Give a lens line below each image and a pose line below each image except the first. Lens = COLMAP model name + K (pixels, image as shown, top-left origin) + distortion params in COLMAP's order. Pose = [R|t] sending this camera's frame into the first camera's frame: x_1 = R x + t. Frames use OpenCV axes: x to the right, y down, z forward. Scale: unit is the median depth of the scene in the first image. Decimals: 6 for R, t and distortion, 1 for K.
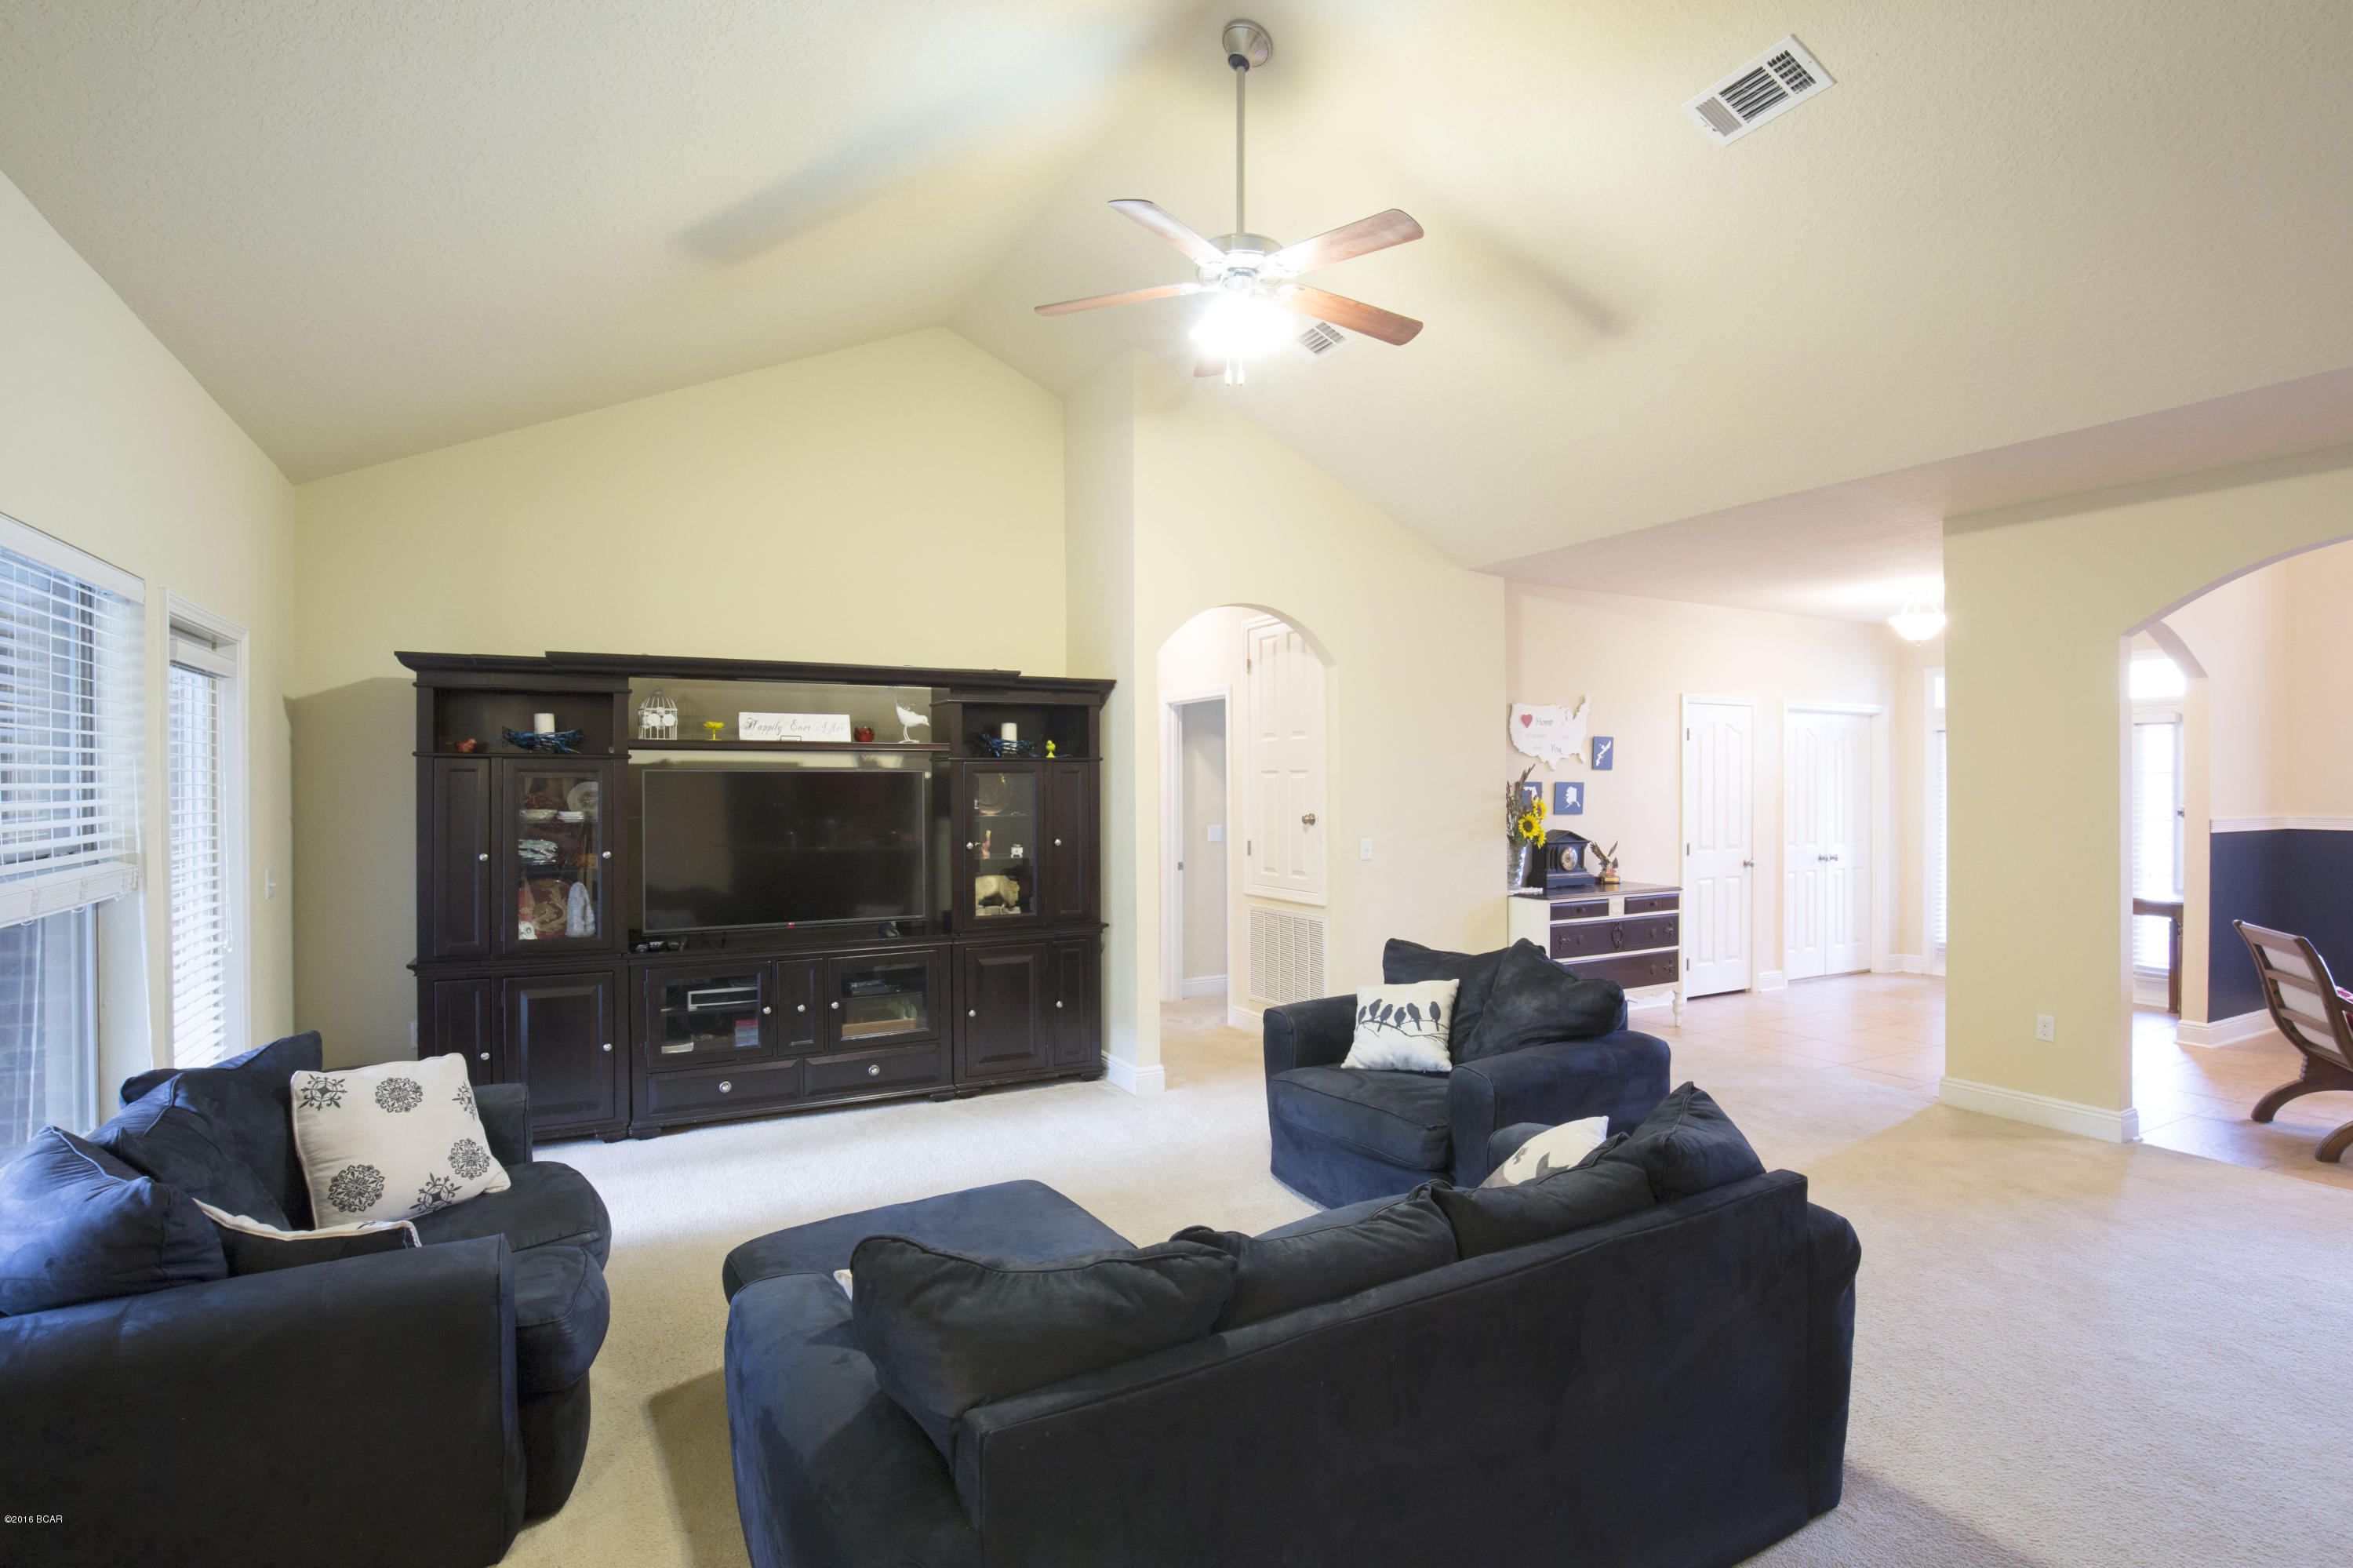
lens RADIAL K [[1147.1, 0, 1179.5], [0, 1147.1, 787.6], [0, 0, 1]] dist [-0.036089, 0.009681]
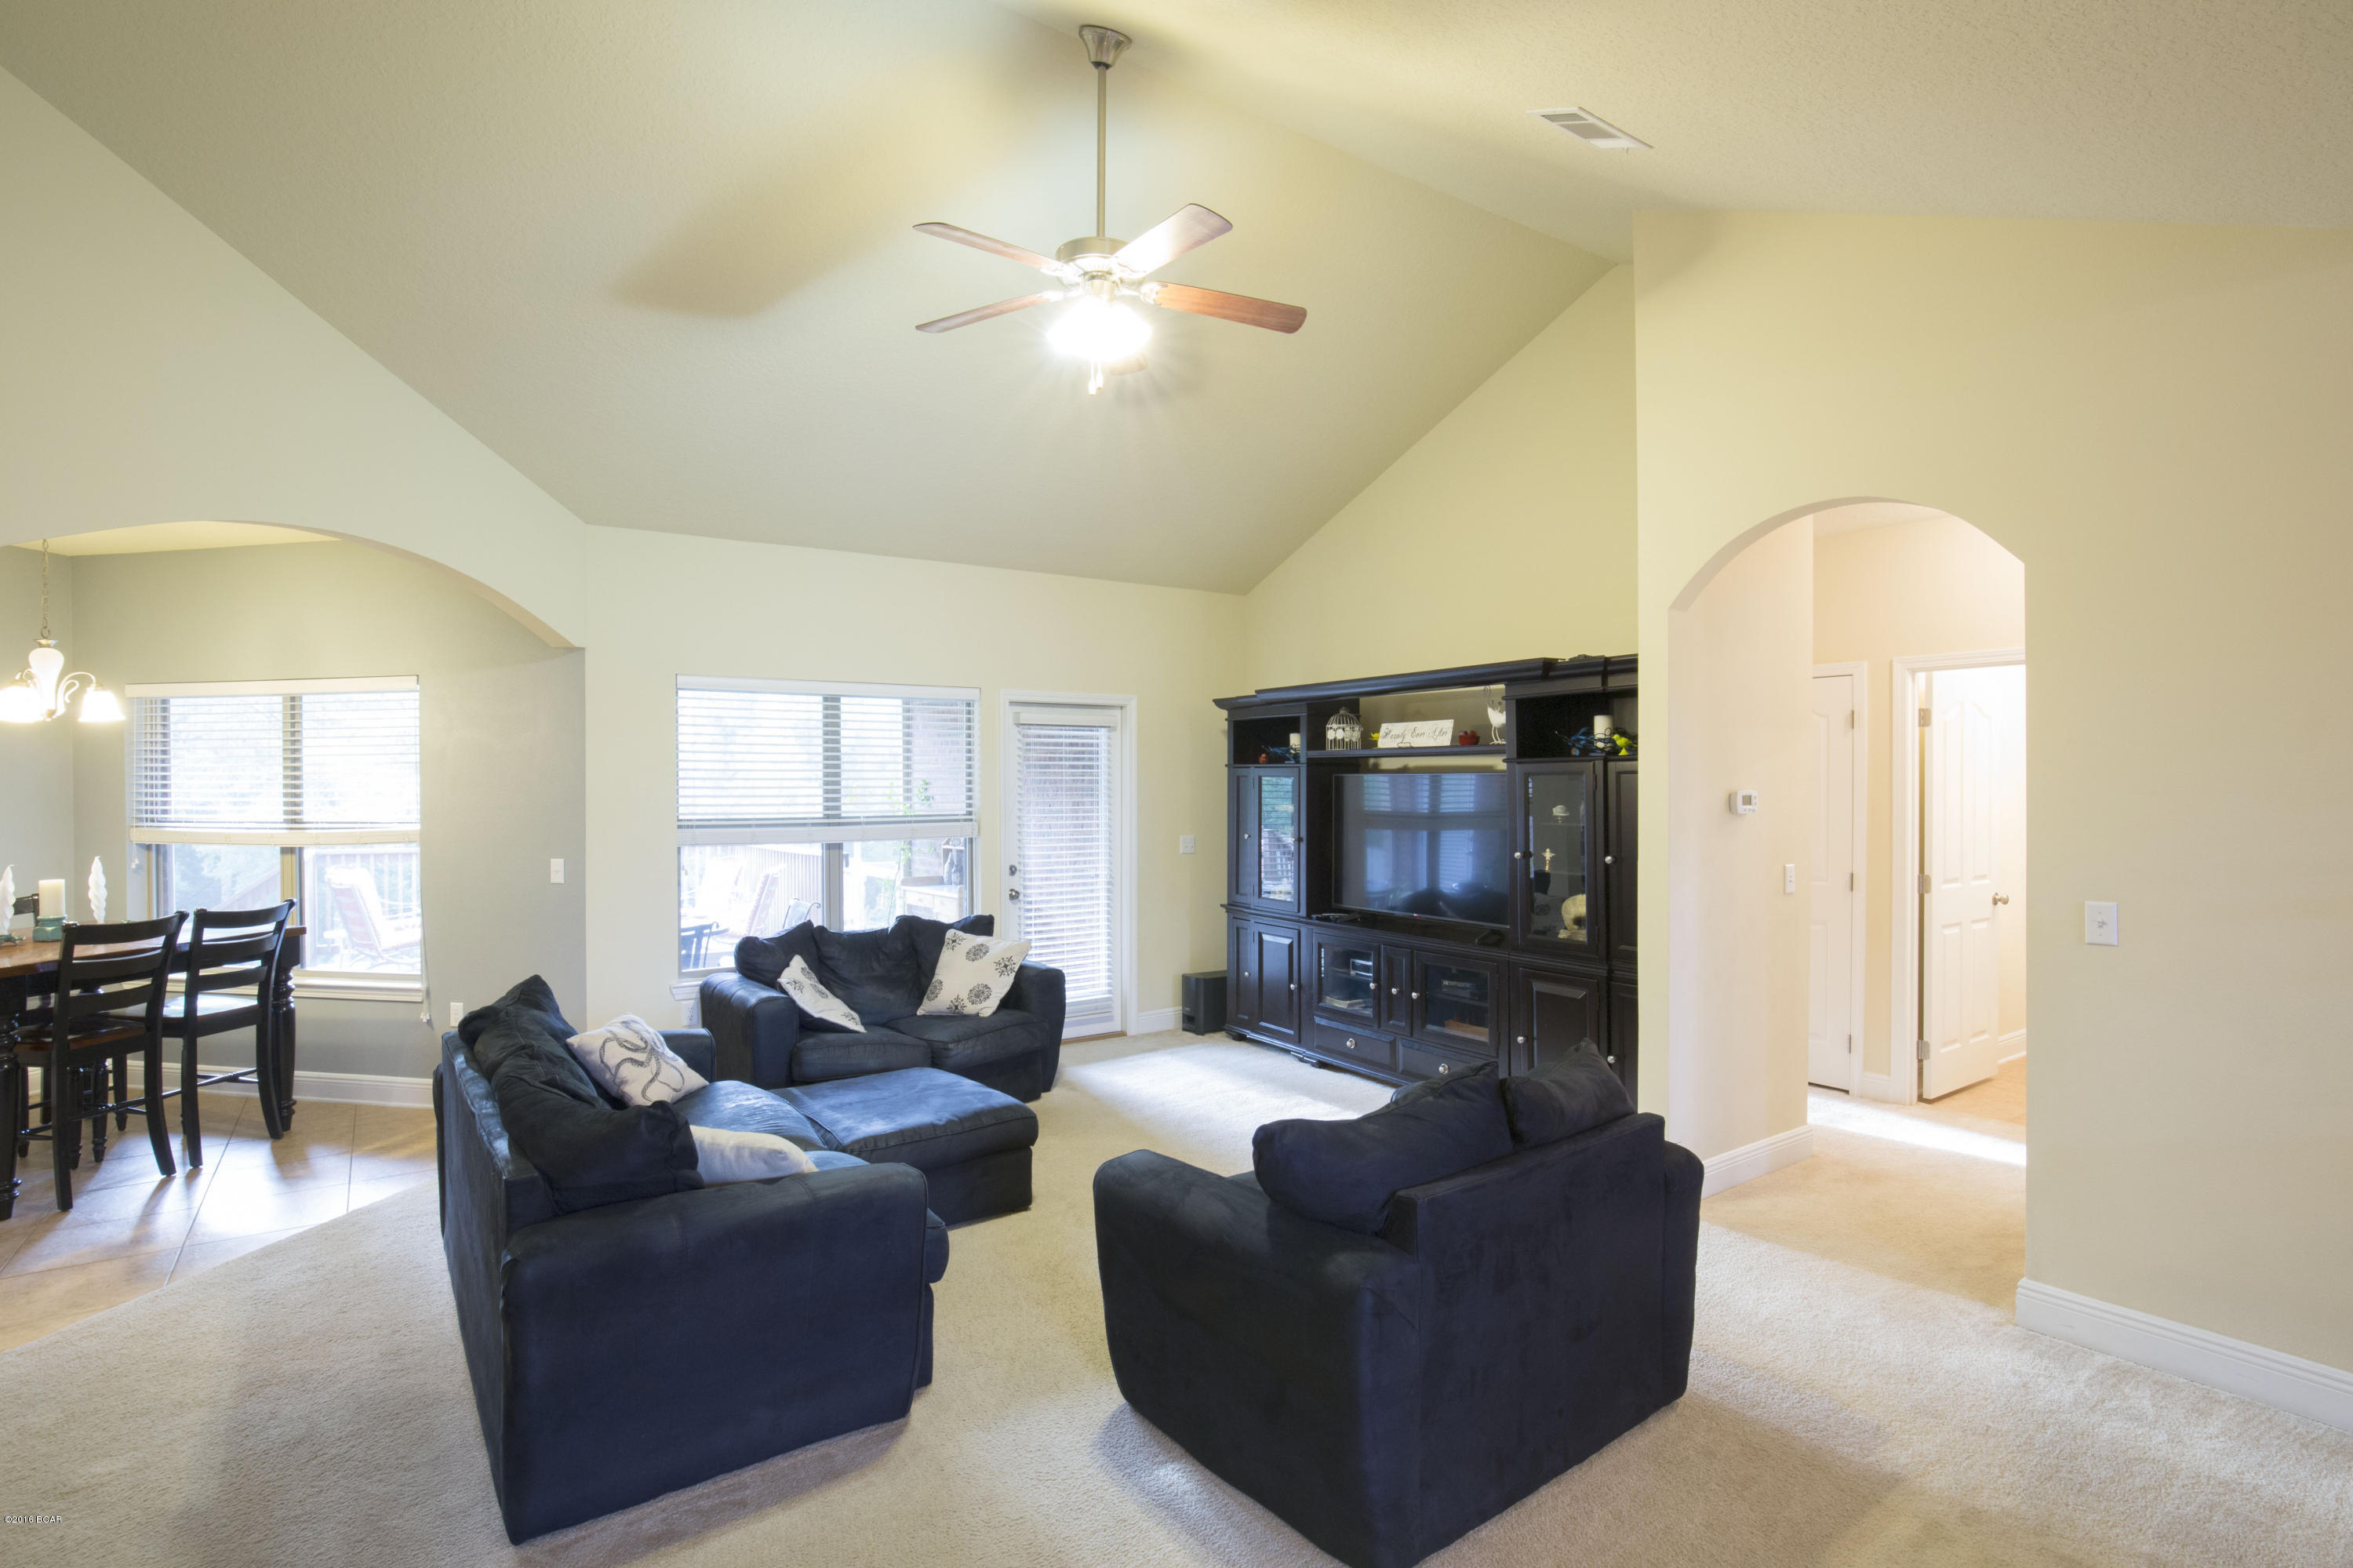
lens RADIAL K [[1147.1, 0, 1179.5], [0, 1147.1, 787.6], [0, 0, 1]] dist [-0.036089, 0.009681]
pose [[0.114194, 0.006222, -0.993439, 0.814781], [-0.004062, 0.999975, 0.005796, -0.008491], [0.993450, 0.003374, 0.114216, 0.741516]]
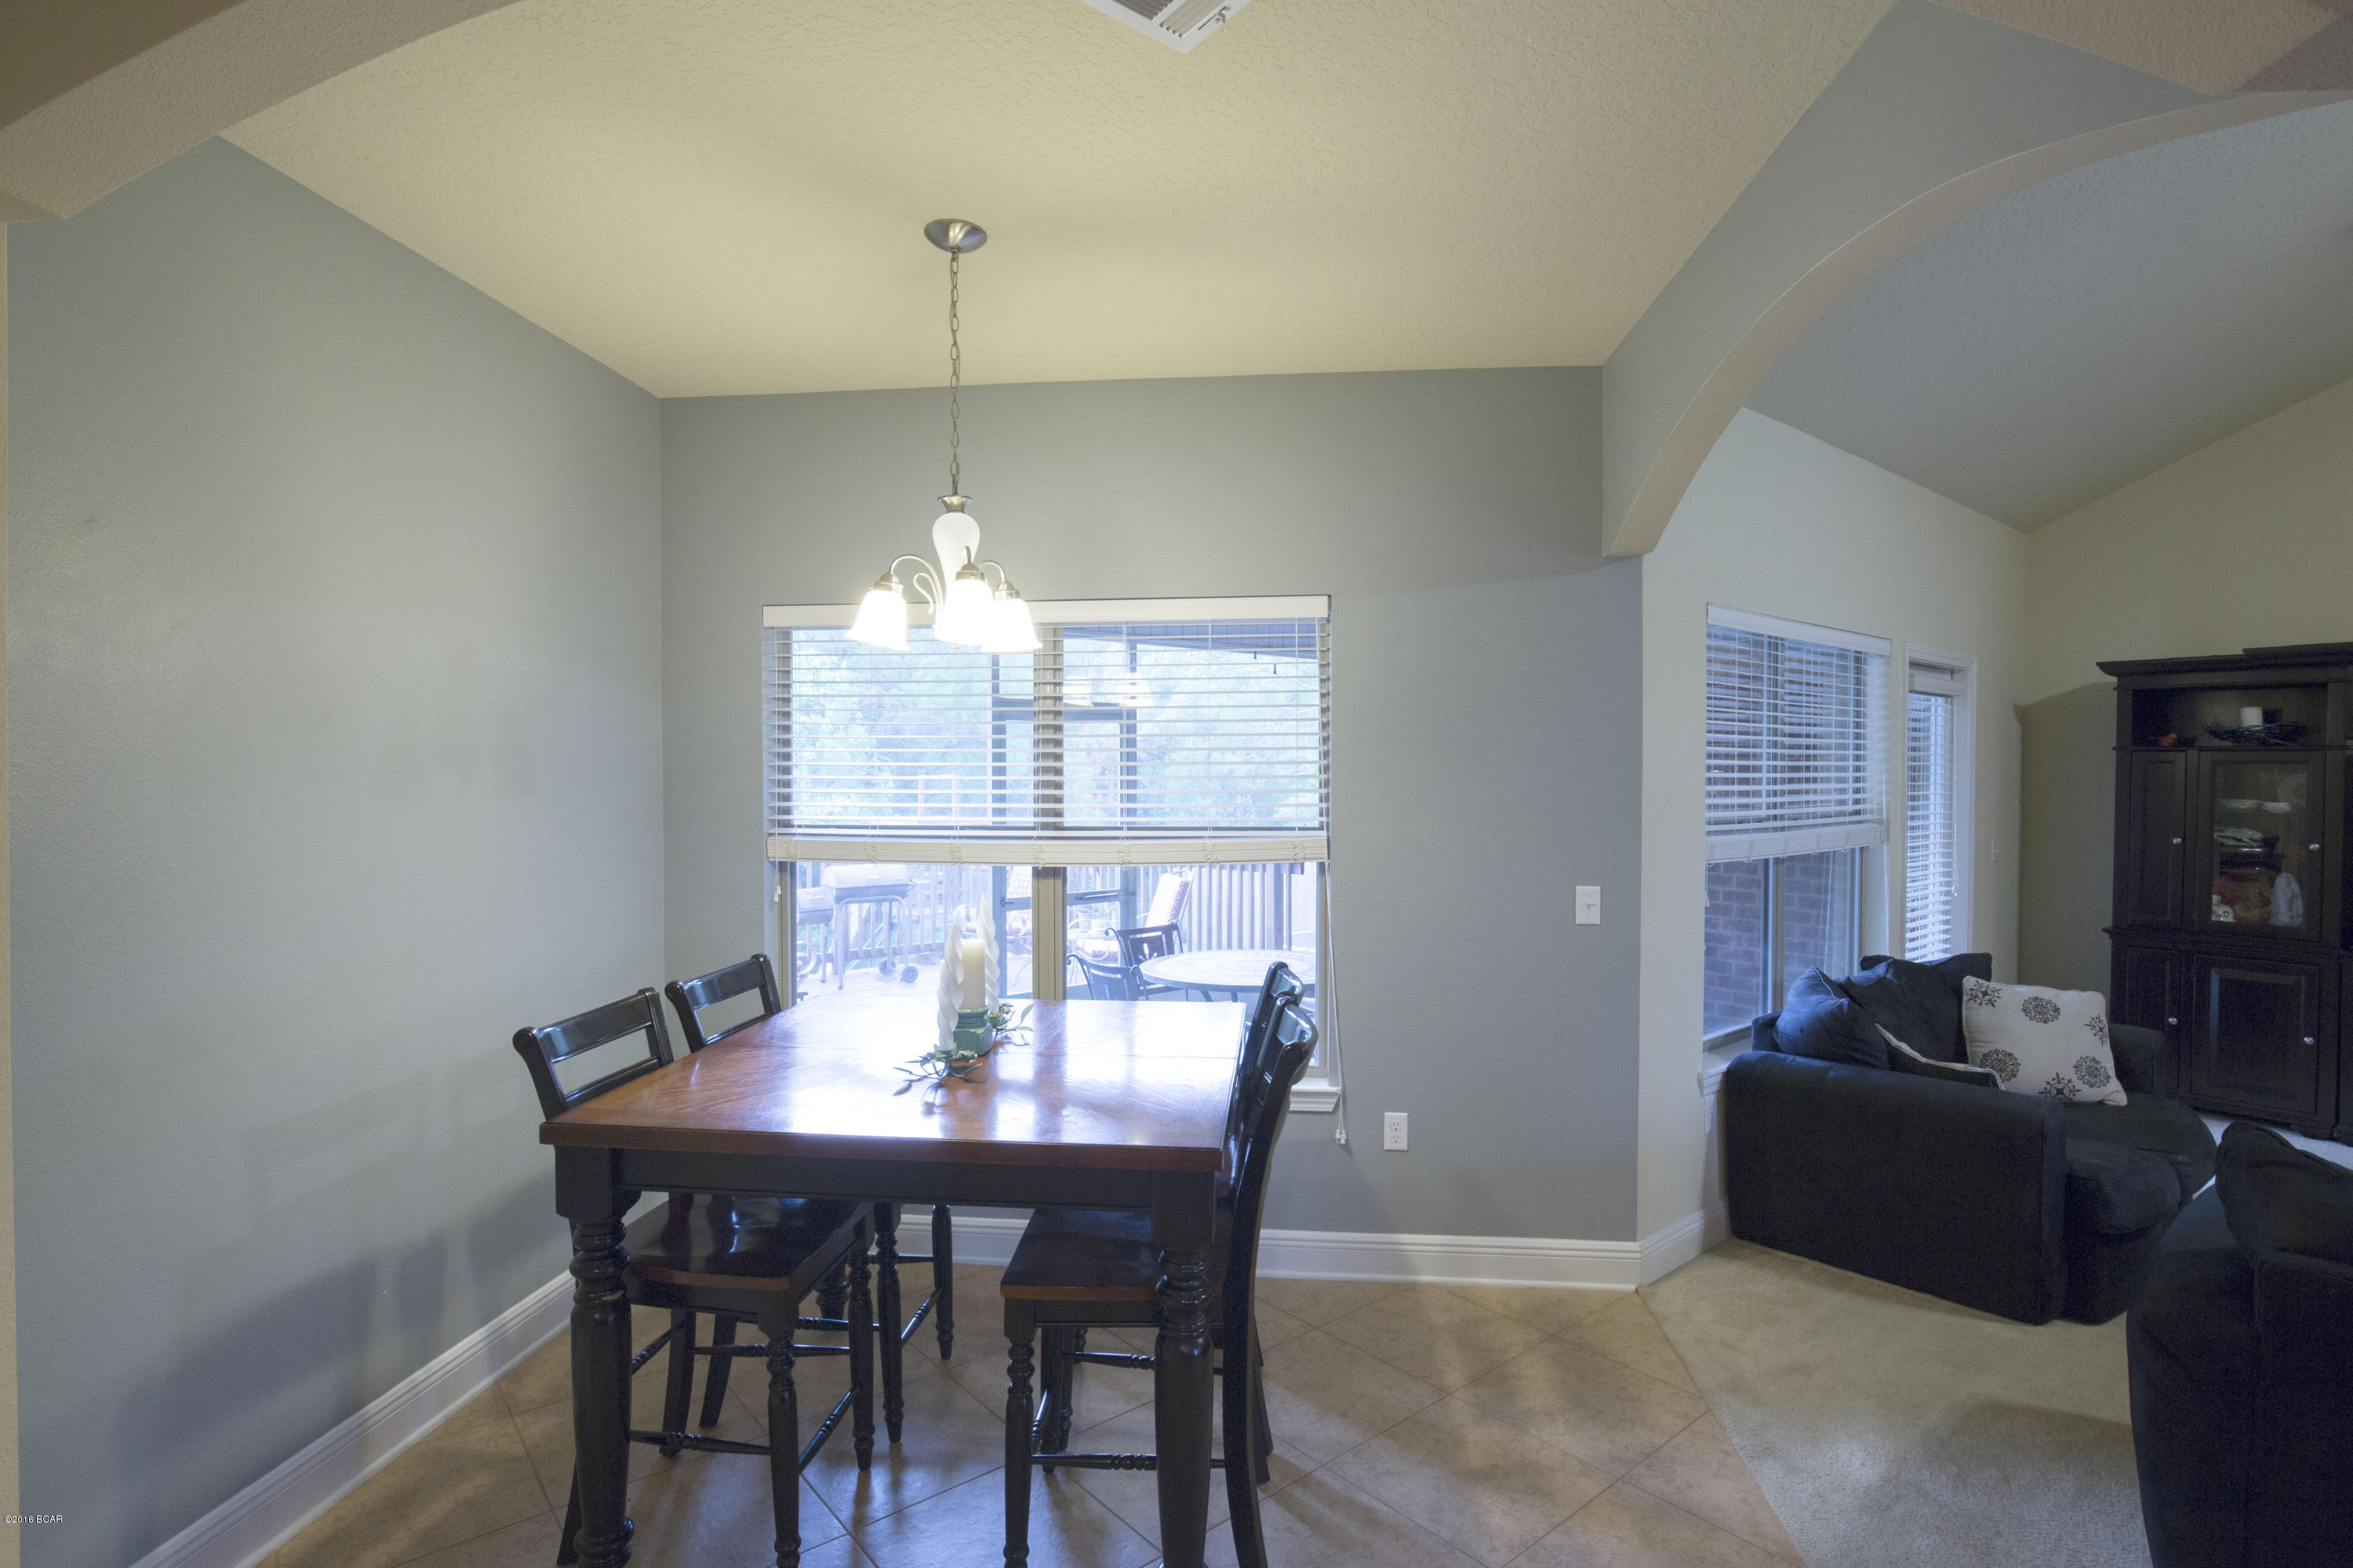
lens RADIAL K [[1147.1, 0, 1179.5], [0, 1147.1, 787.6], [0, 0, 1]] dist [-0.036089, 0.009681]
pose [[0.190508, 0.018058, -0.981520, 0.268646], [-0.007758, 0.999827, 0.016889, -0.001338], [0.981655, 0.004397, 0.190615, -0.160771]]
